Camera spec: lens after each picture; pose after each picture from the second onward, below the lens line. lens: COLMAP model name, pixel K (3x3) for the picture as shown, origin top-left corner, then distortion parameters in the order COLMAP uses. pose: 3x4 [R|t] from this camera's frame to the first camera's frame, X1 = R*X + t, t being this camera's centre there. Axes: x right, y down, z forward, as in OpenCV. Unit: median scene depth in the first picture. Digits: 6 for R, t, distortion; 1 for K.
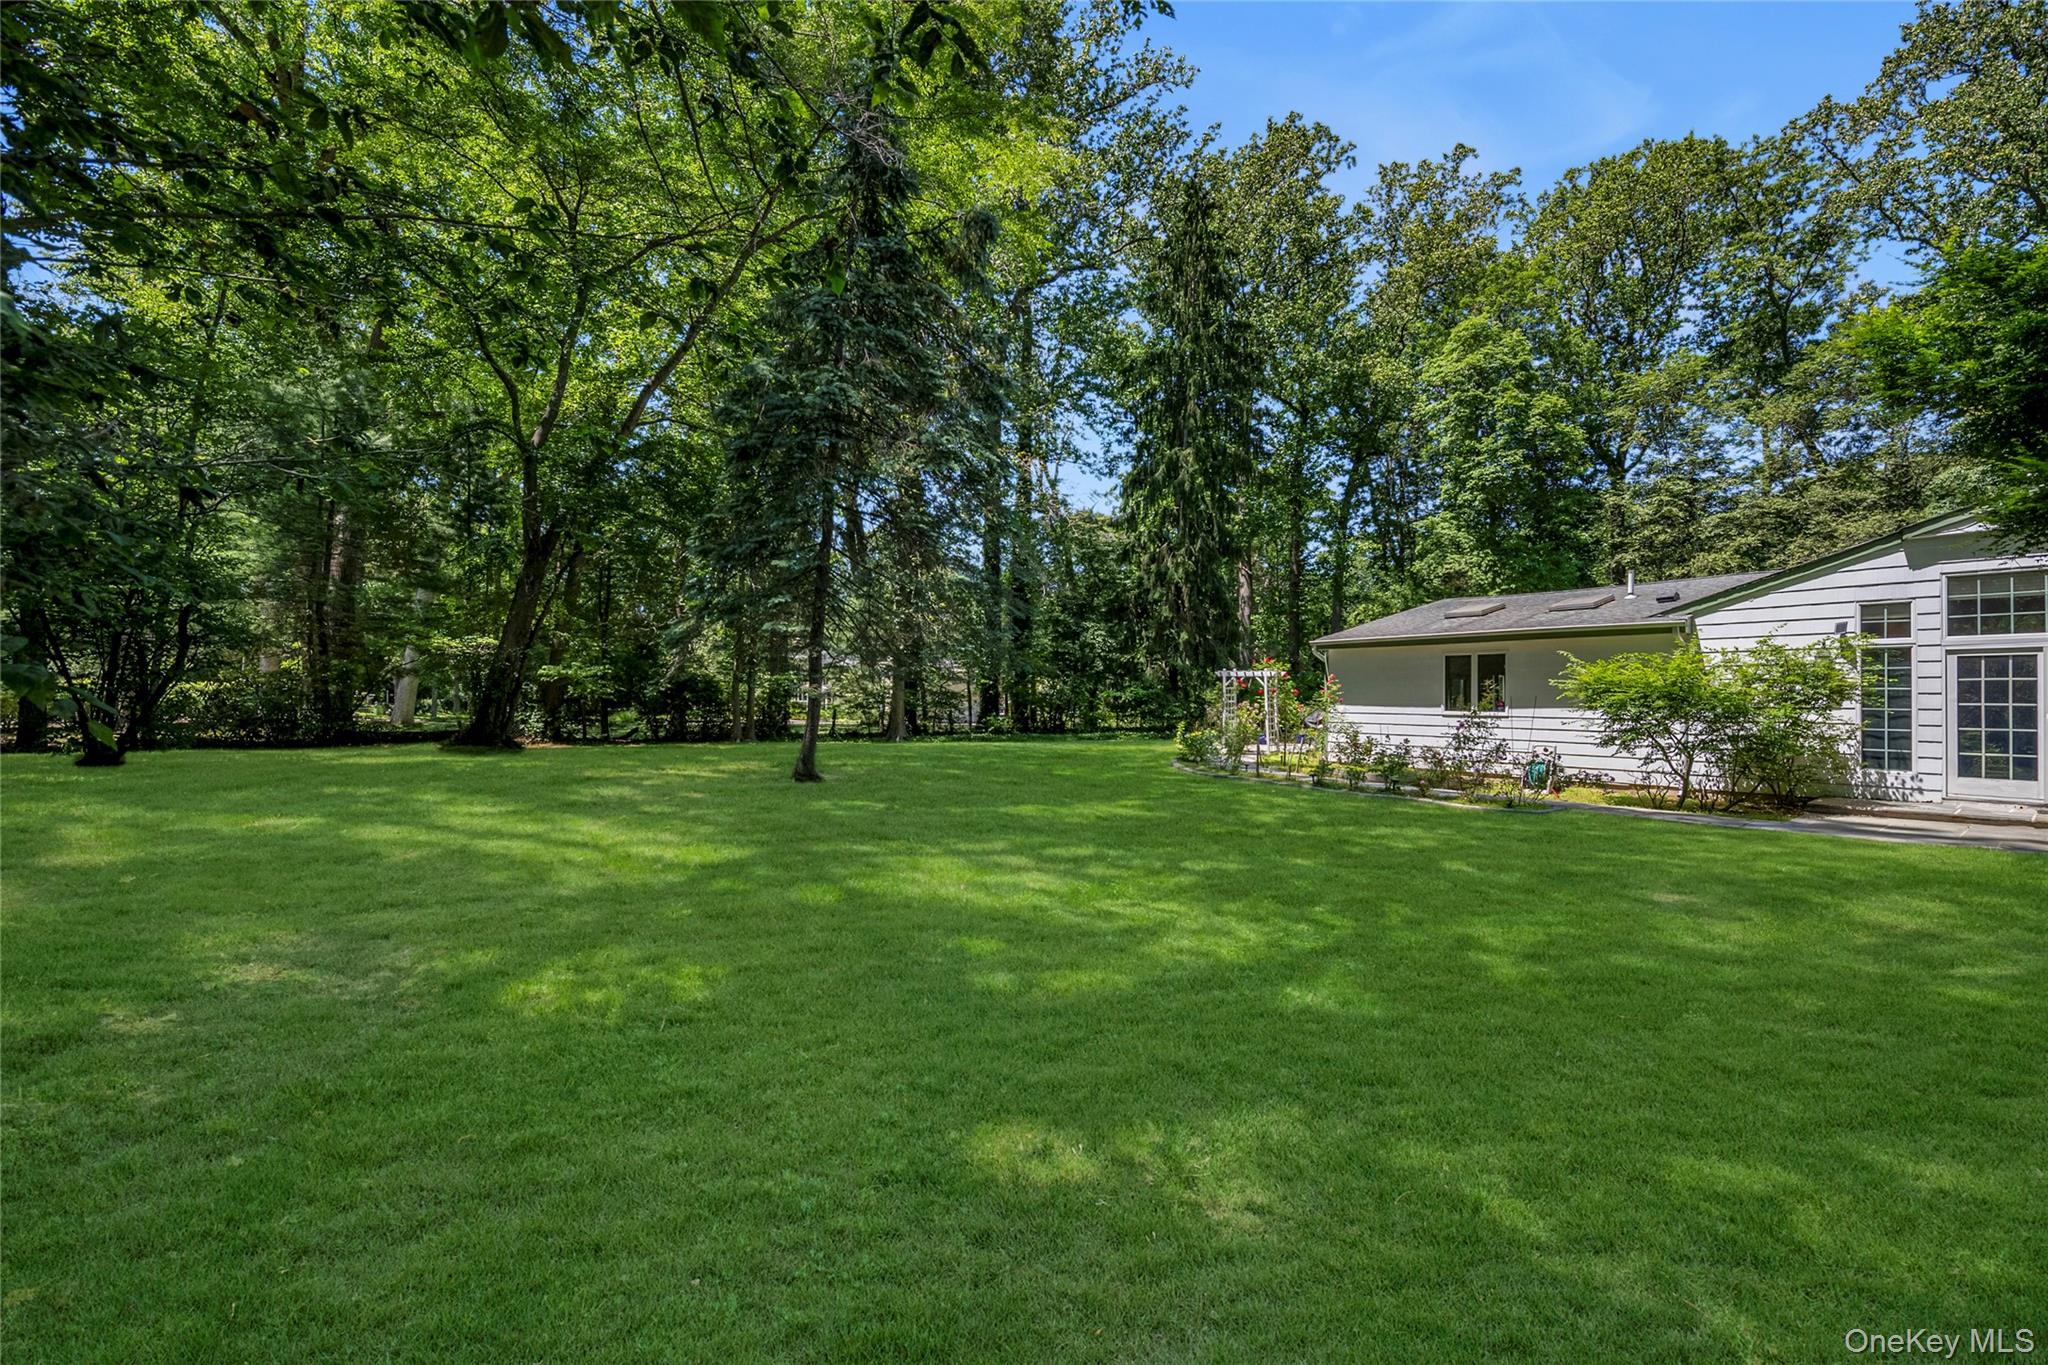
lens RADIAL K [[851.1, 0, 1006.6], [0, 851.1, 690.0], [0, 0, 1]] dist [-0.005926, -0.002078]
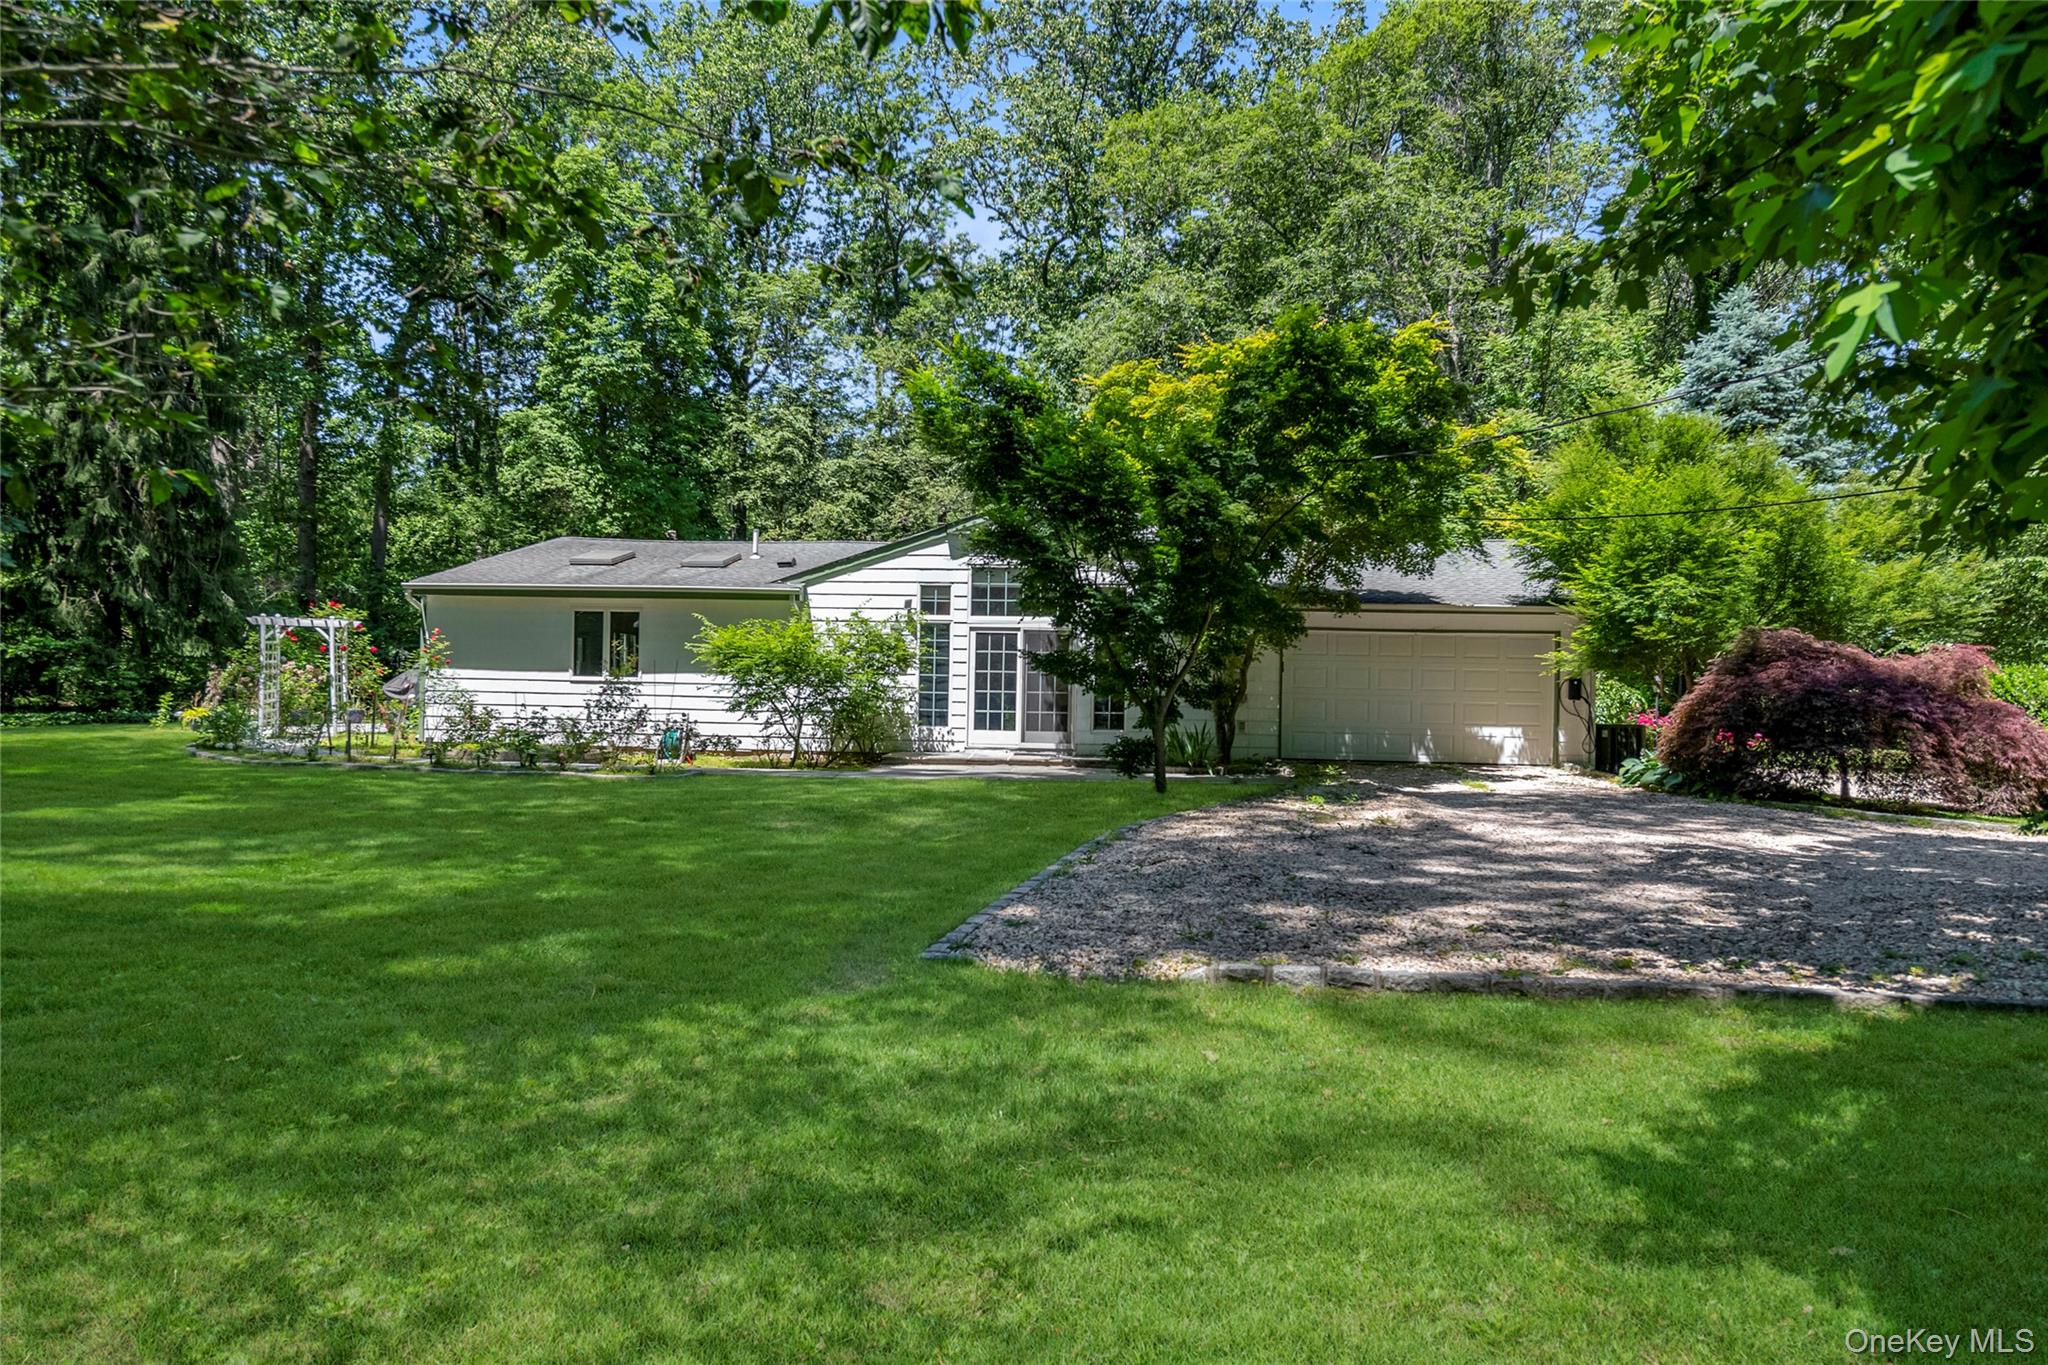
lens RADIAL K [[1307.1, 0, 1022.3], [0, 1307.1, 678.4], [0, 0, 1]] dist [-0.023070, 0.001360]
pose [[0.665820, 0.001461, 0.746111, -0.114725], [-0.020119, 0.999670, 0.015996, -0.002154], [-0.745841, -0.025661, 0.665629, -0.147629]]
